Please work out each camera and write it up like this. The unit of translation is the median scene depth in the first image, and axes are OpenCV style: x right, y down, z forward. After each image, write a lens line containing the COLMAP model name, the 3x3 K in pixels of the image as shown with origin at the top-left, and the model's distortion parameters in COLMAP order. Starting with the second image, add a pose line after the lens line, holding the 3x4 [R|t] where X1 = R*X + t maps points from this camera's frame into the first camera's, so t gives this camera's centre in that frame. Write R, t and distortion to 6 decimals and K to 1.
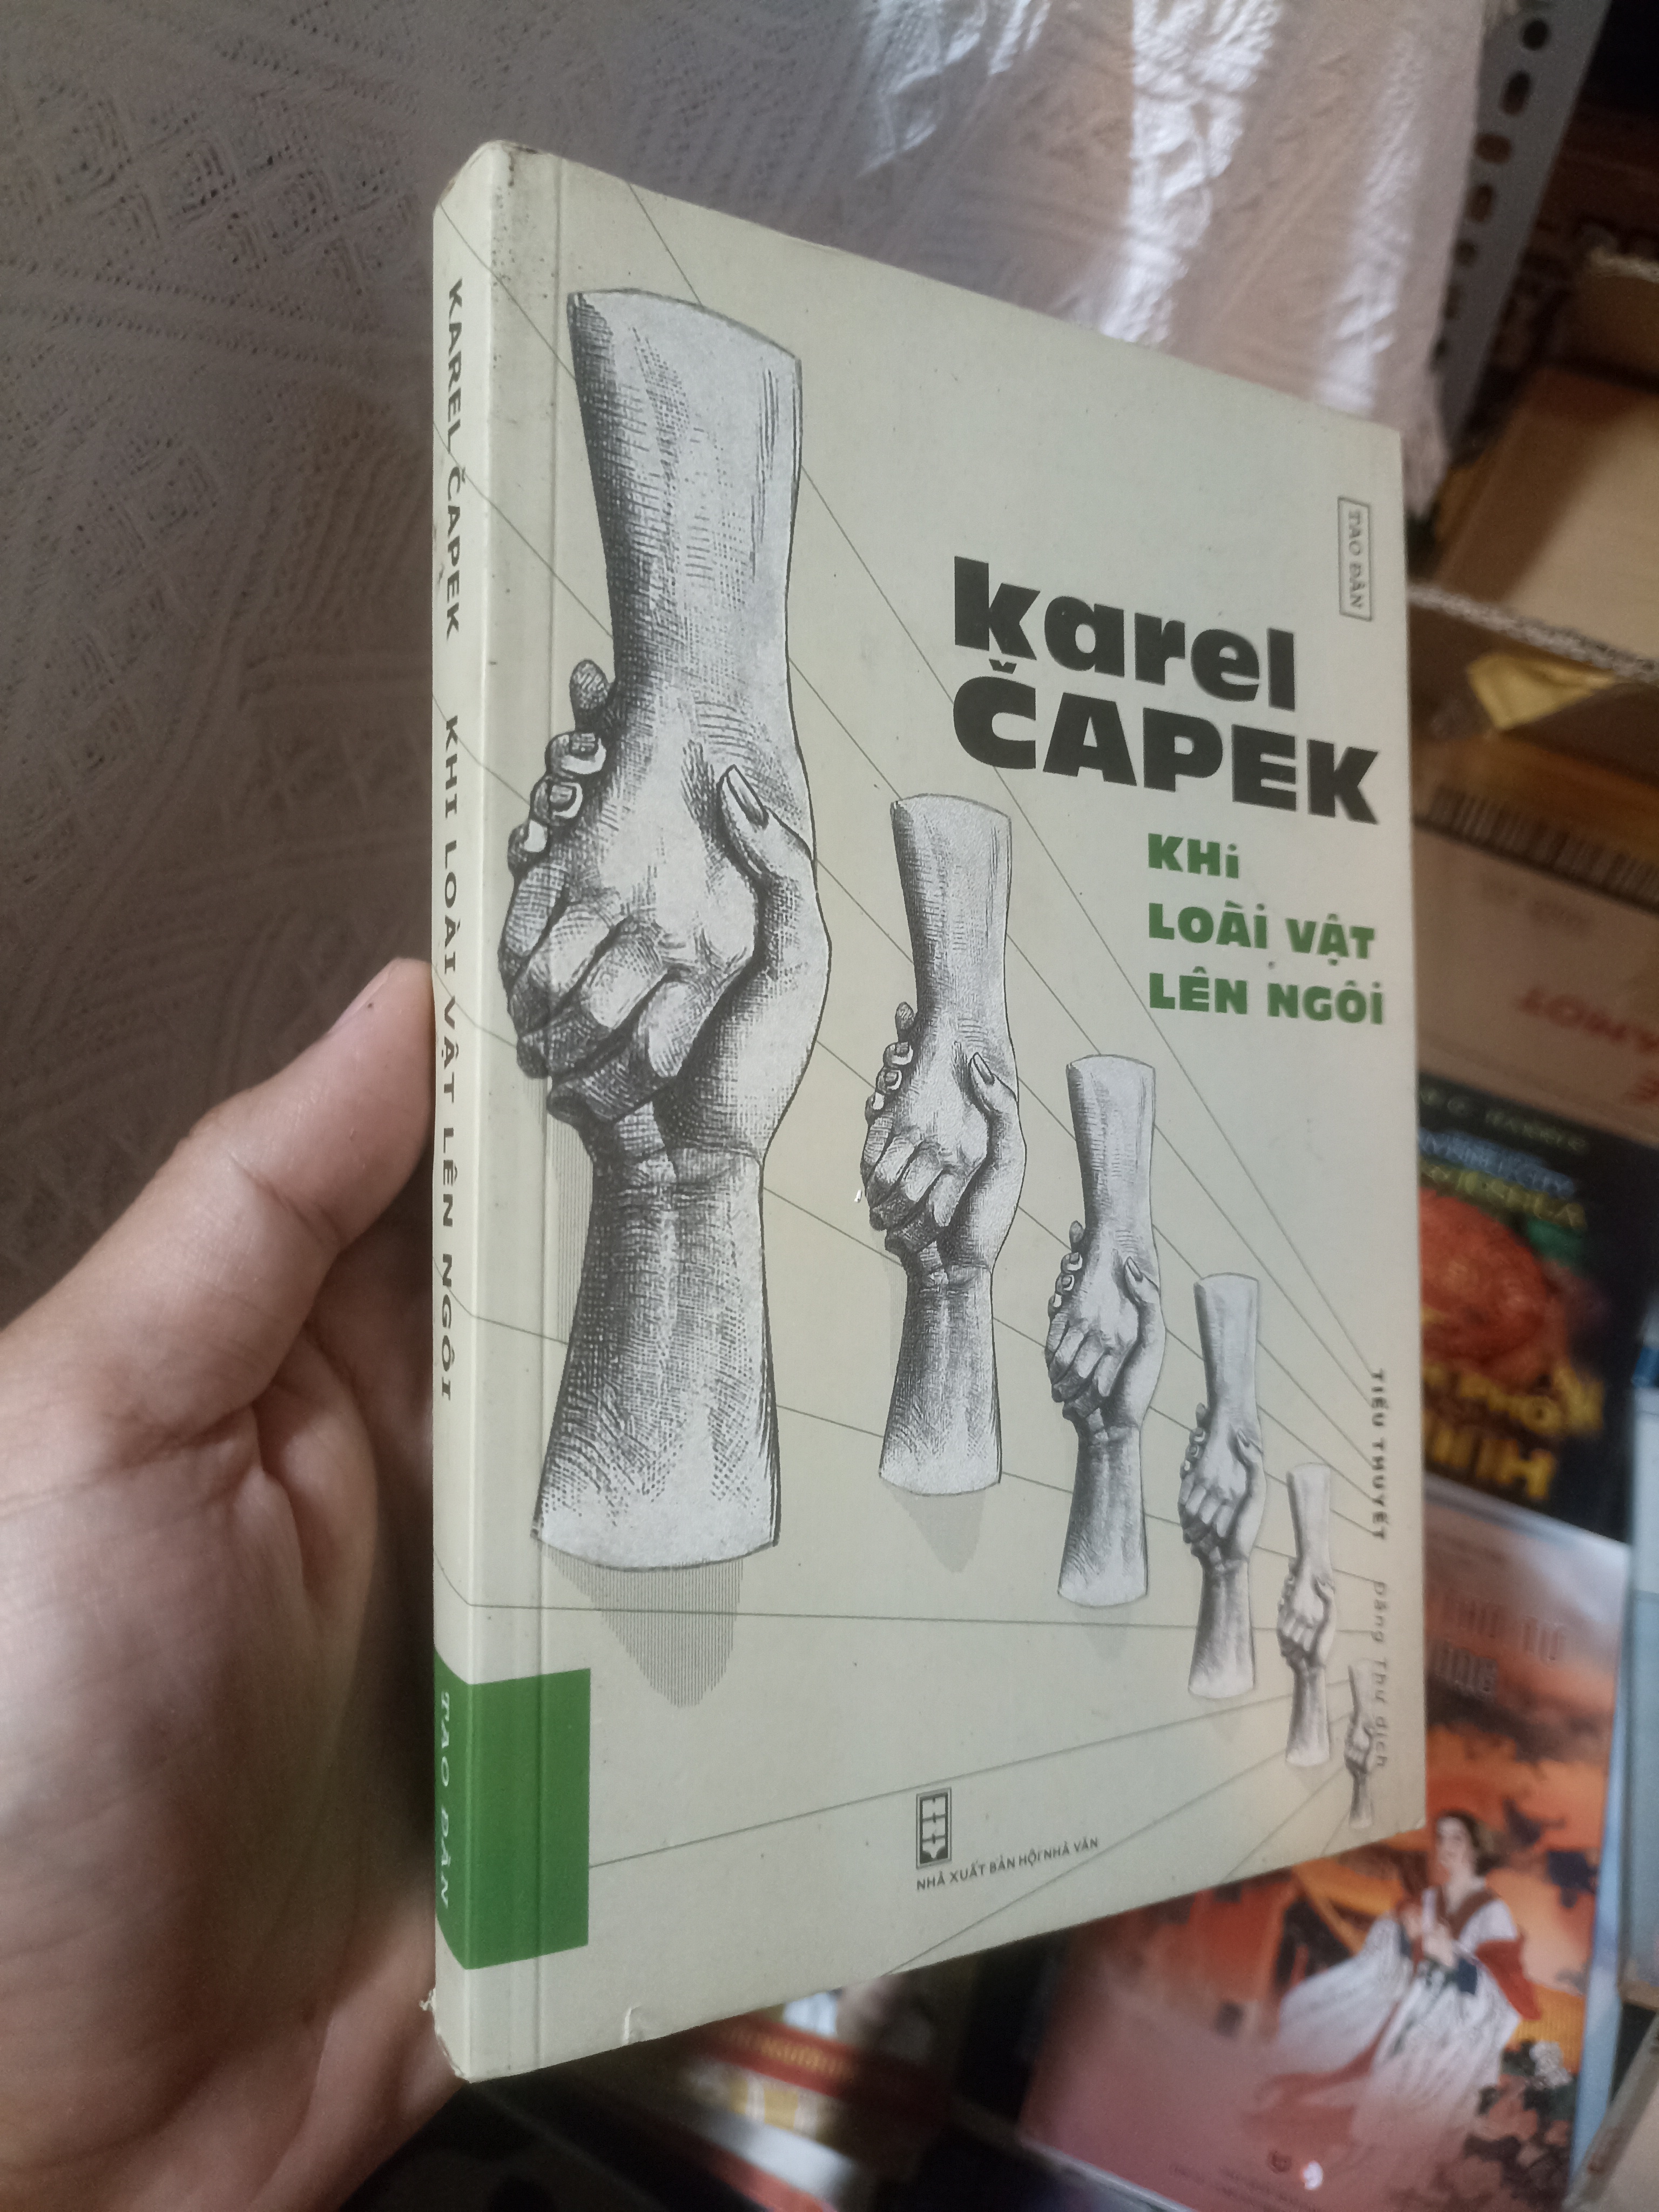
lens RADIAL K [[1714.4, 0, 819.5], [0, 1714.4, 1109.4], [0, 0, 1]] dist [-0.016623, 0.015741]
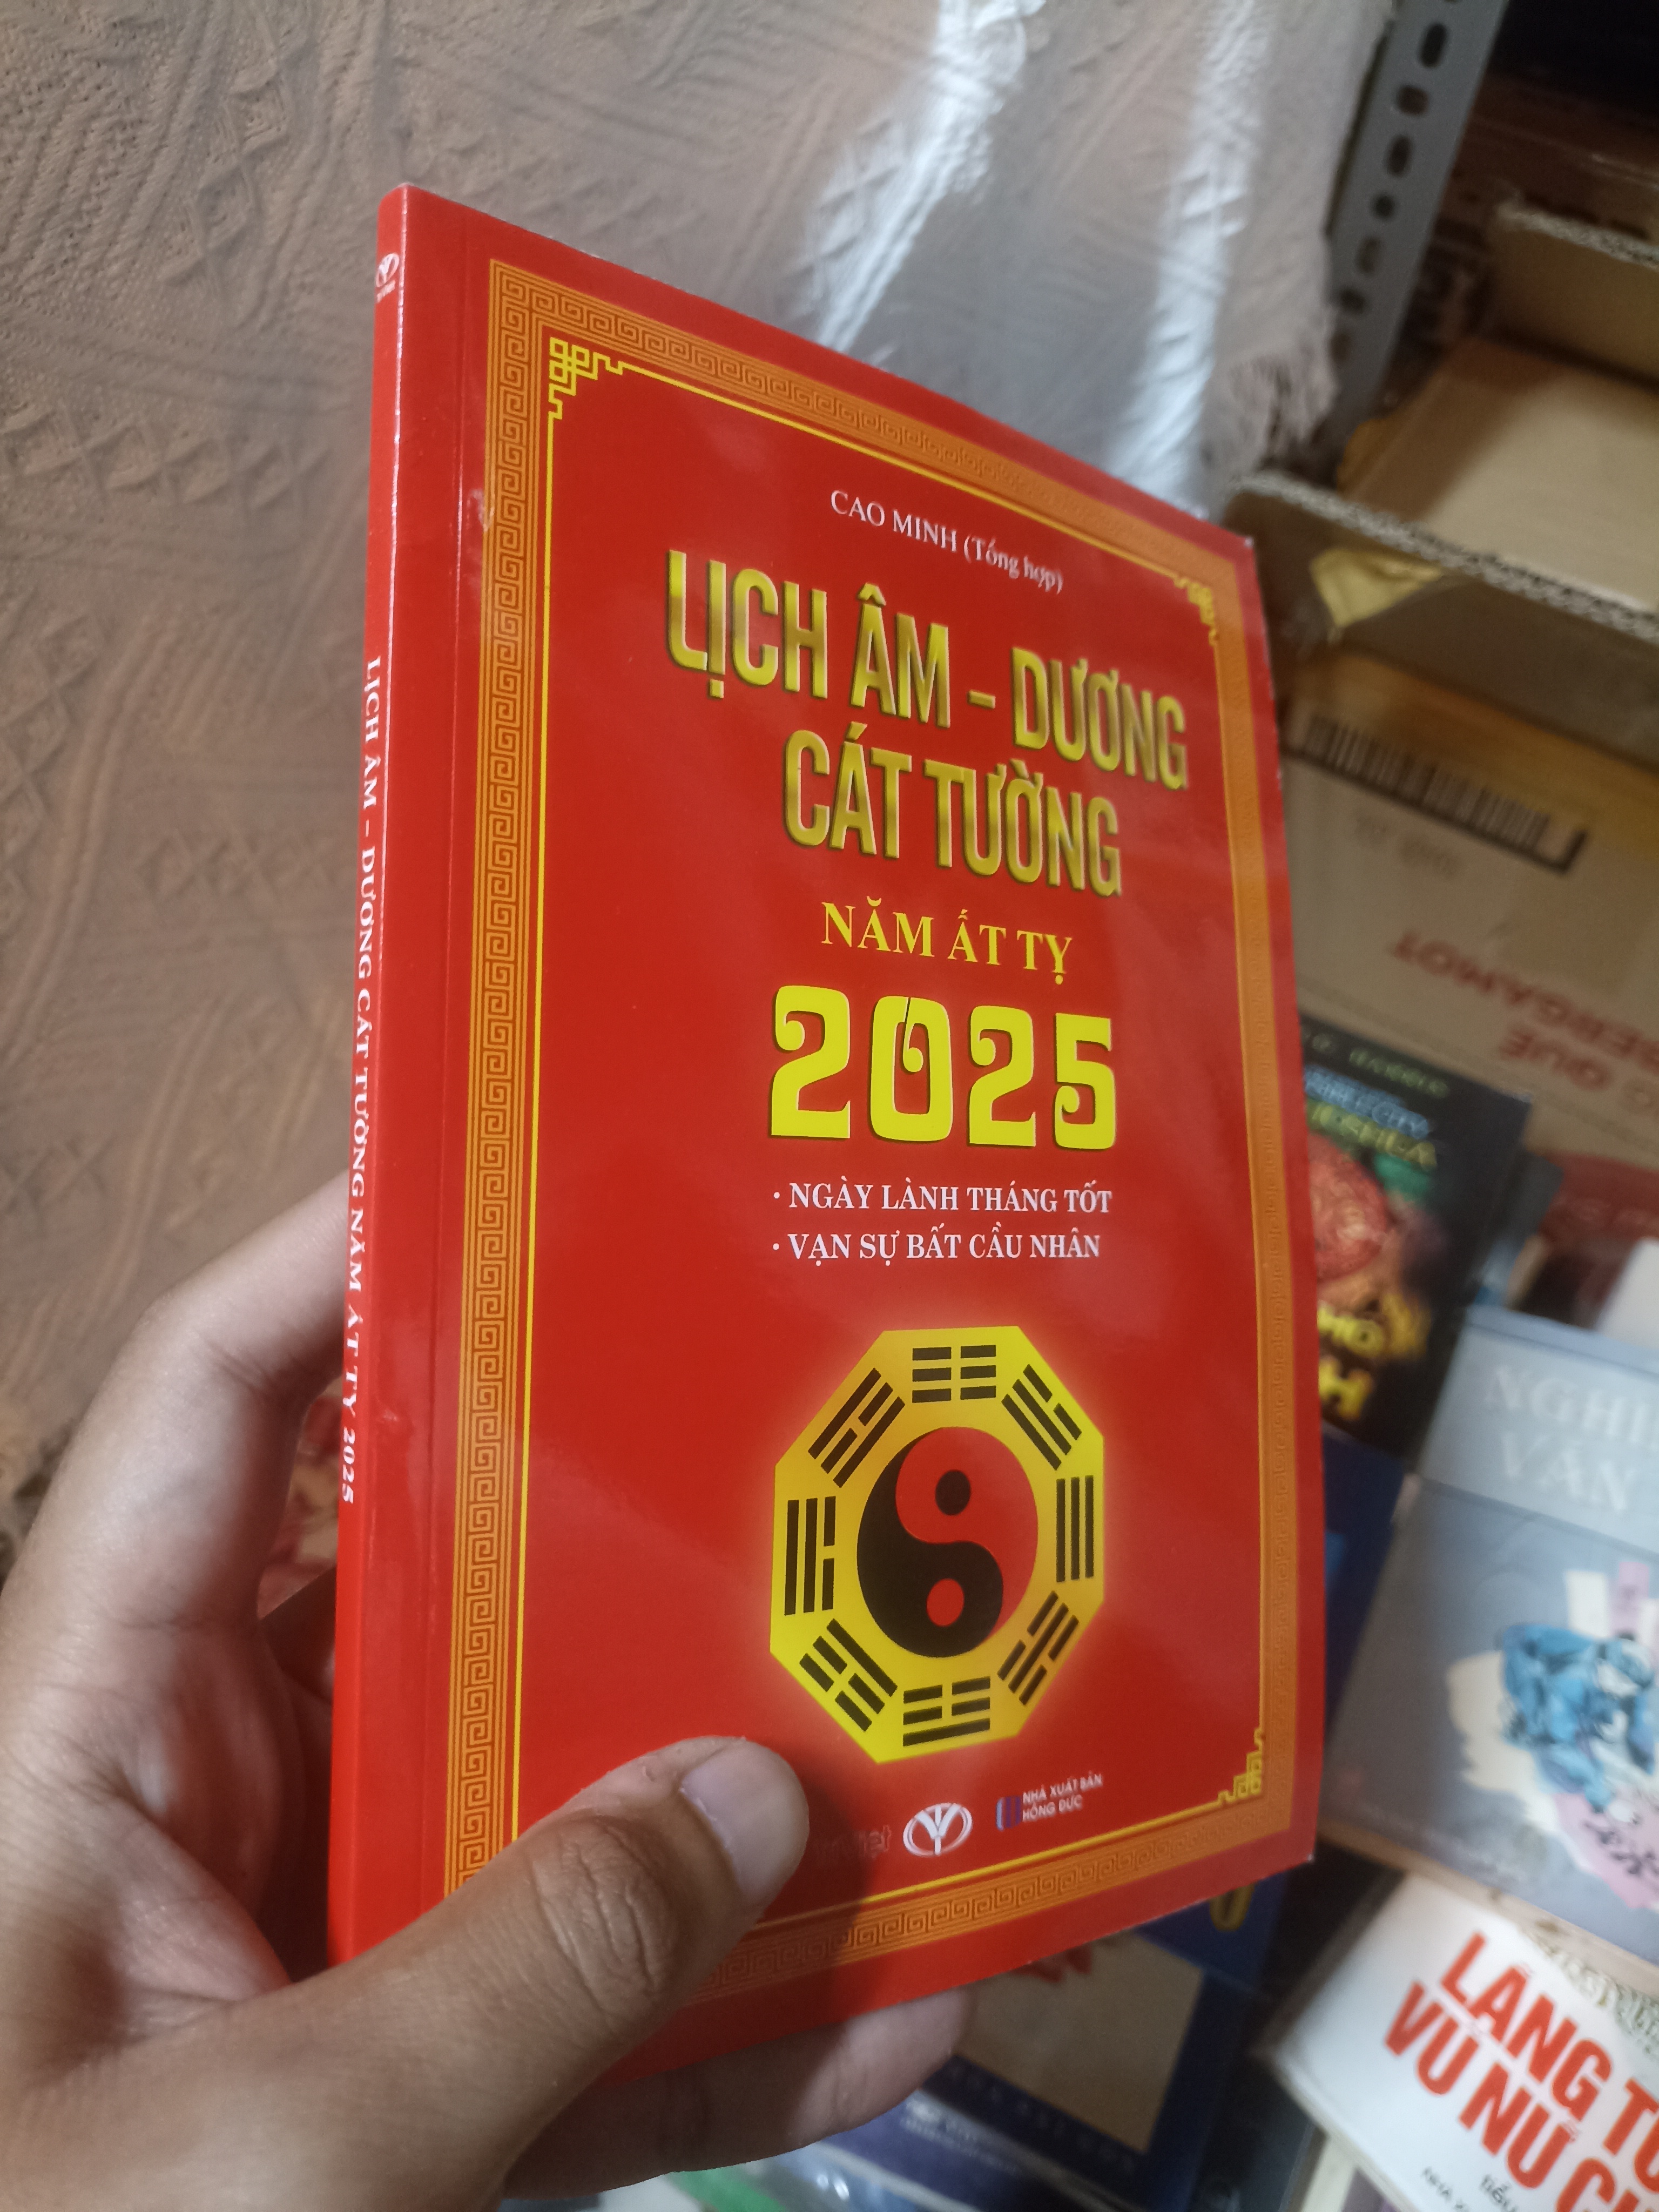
lens RADIAL K [[1714.4, 0, 809.6], [0, 1714.4, 1109.5], [0, 0, 1]] dist [-0.016623, 0.015741]
pose [[0.997142, 0.073435, -0.017779, 0.135217], [-0.073849, 0.996983, -0.023887, 0.119263], [0.015971, 0.025132, 0.999557, -0.011019]]
